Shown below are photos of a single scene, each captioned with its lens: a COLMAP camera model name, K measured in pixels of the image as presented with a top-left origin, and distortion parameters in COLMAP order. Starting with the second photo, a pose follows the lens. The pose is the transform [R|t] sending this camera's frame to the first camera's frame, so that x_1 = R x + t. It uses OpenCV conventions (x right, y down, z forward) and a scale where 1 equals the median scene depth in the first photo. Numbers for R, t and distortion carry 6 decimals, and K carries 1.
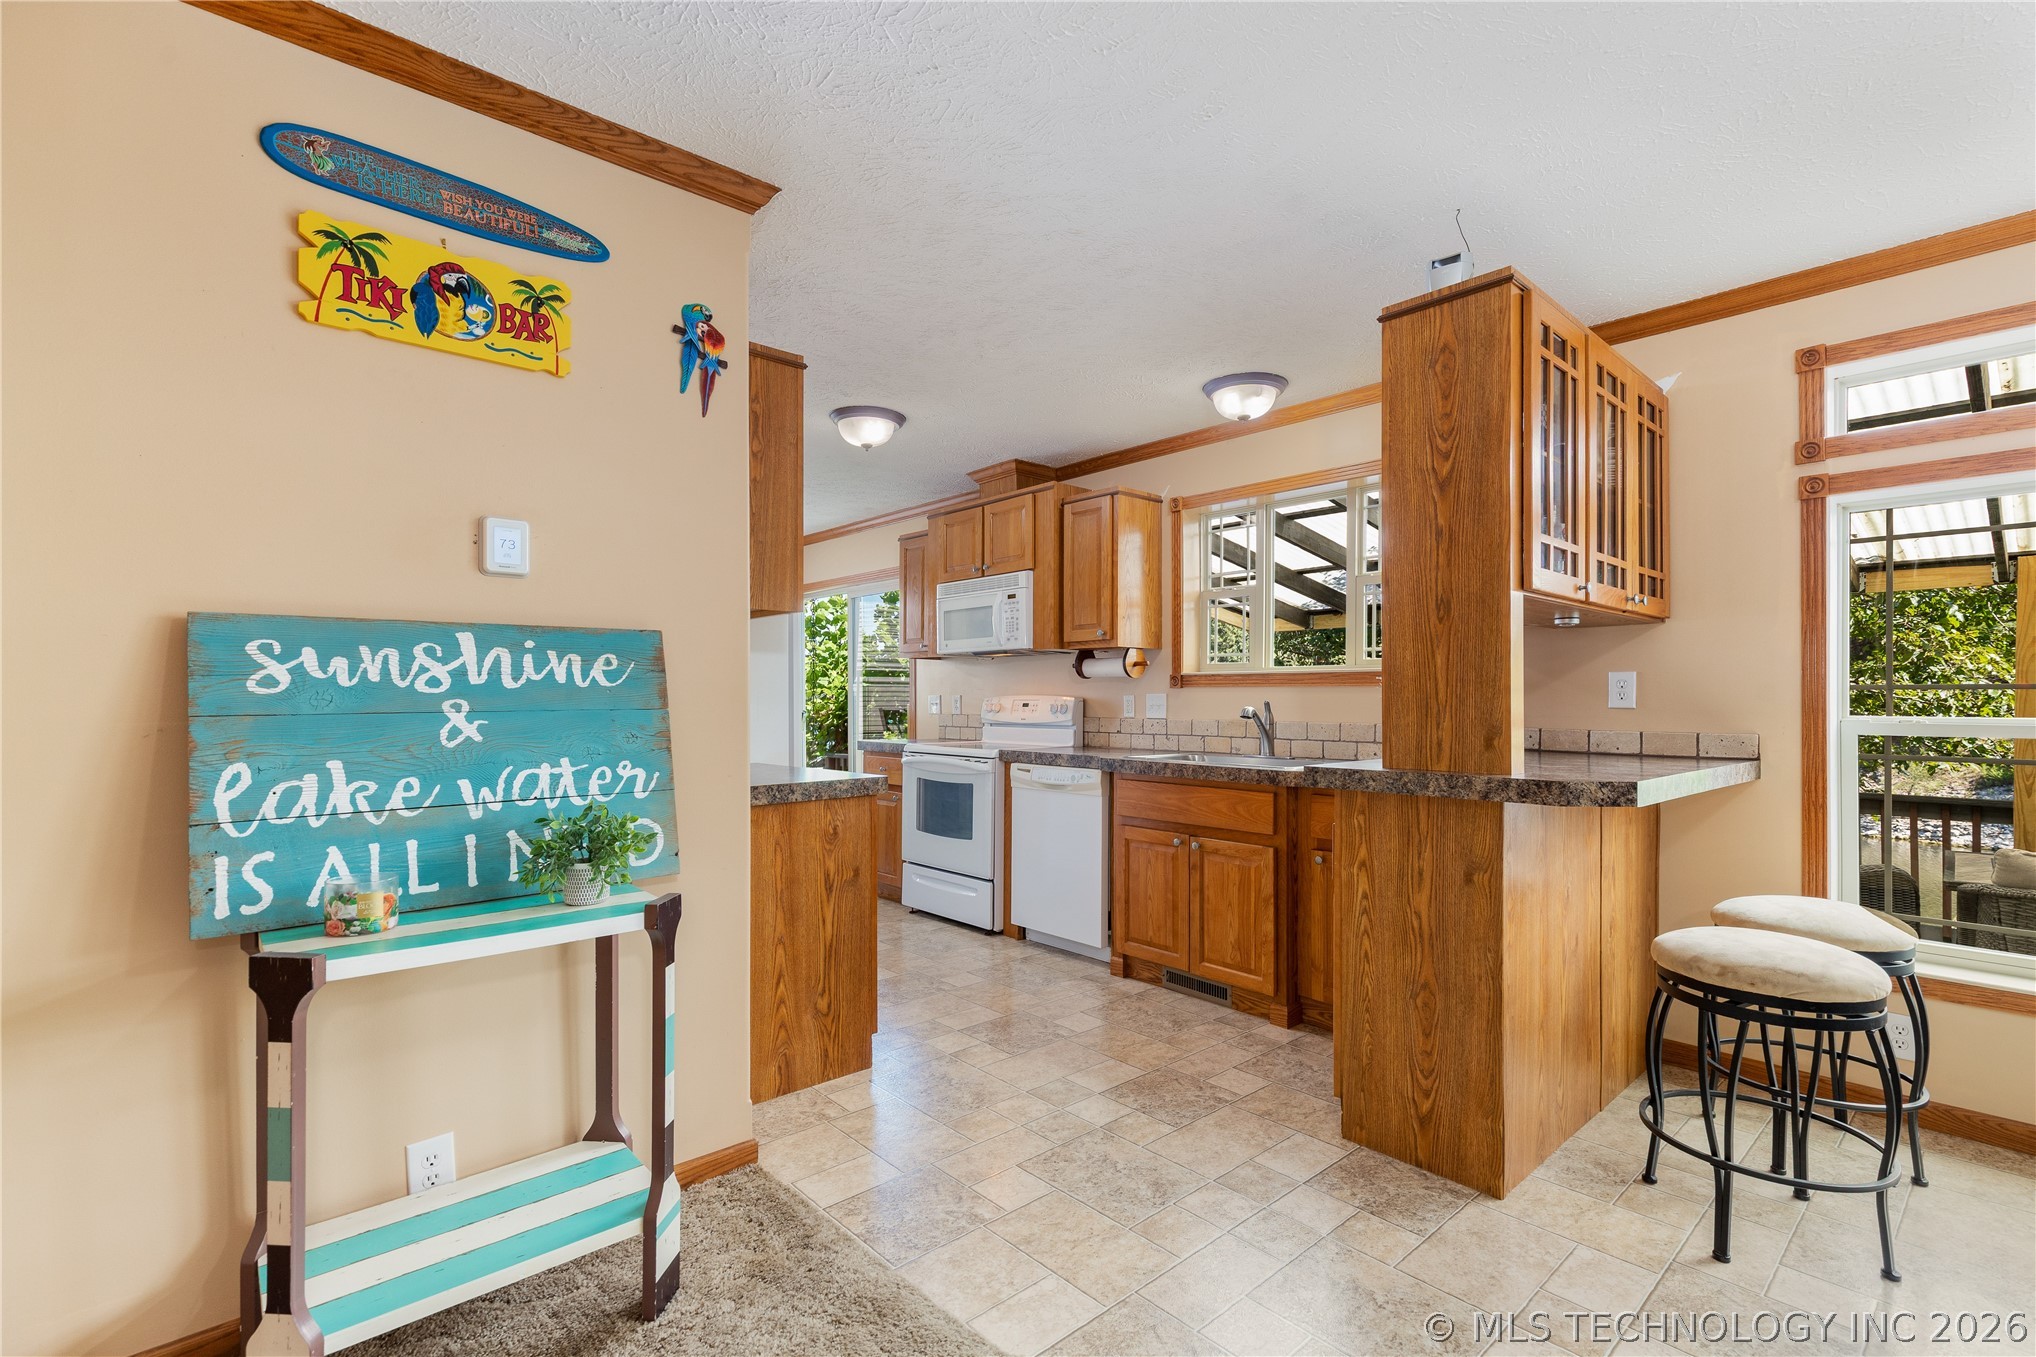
lens RADIAL K [[937.4, 0, 982.1], [0, 937.4, 698.7], [0, 0, 1]] dist [0.005728, -0.000302]
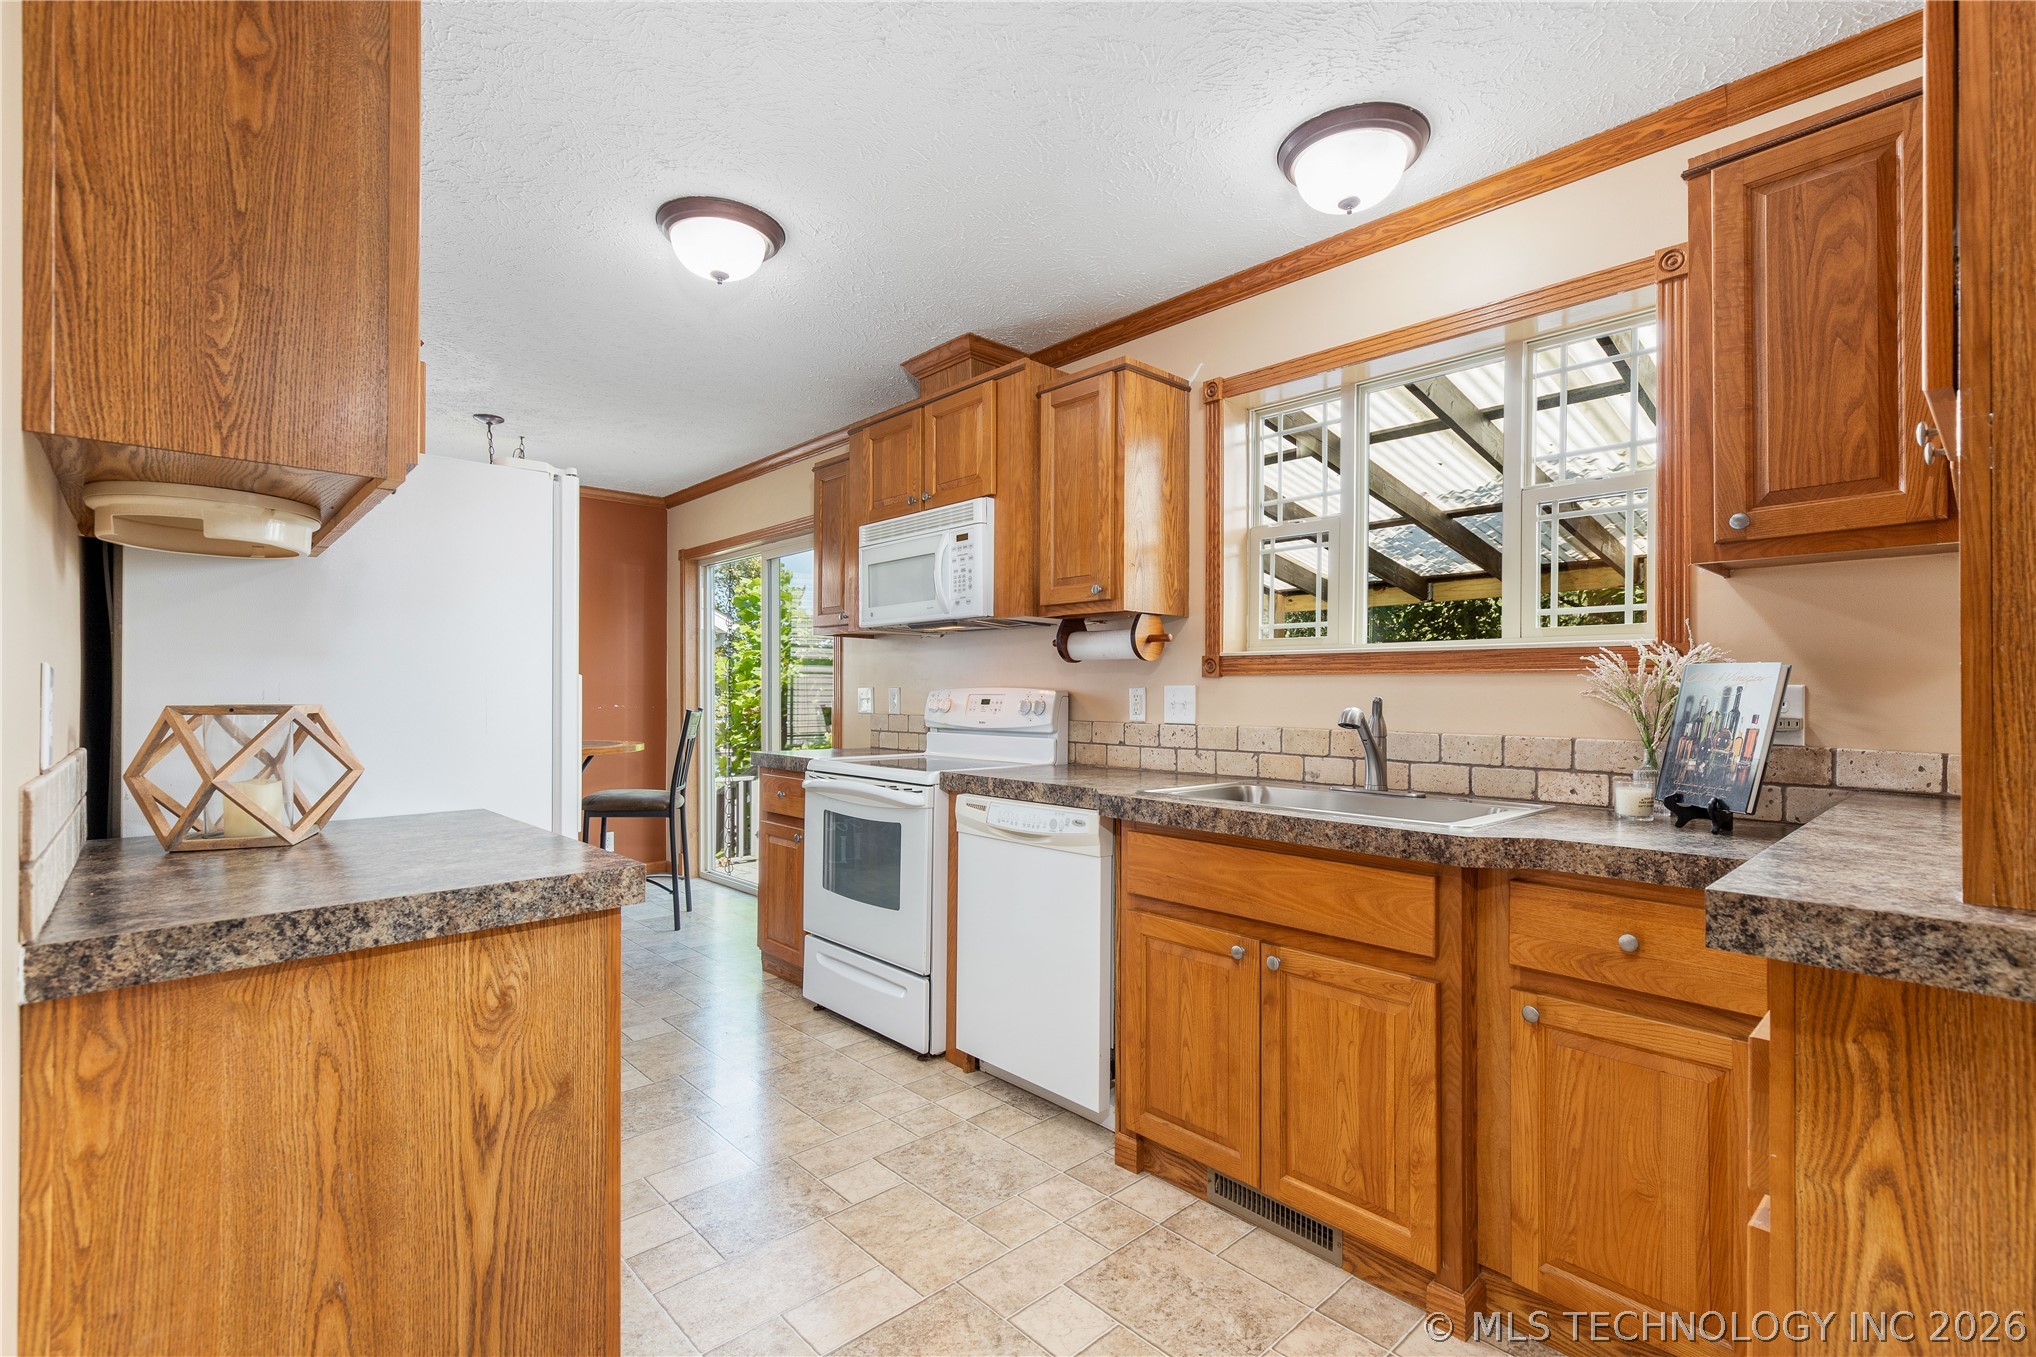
lens RADIAL K [[937.4, 0, 975.3], [0, 937.4, 681.9], [0, 0, 1]] dist [0.005728, -0.000302]
pose [[0.999962, 0.000109, 0.008706, 0.039952], [-0.000047, 0.999974, -0.007187, -0.003585], [-0.008706, 0.007186, 0.999936, 0.377511]]
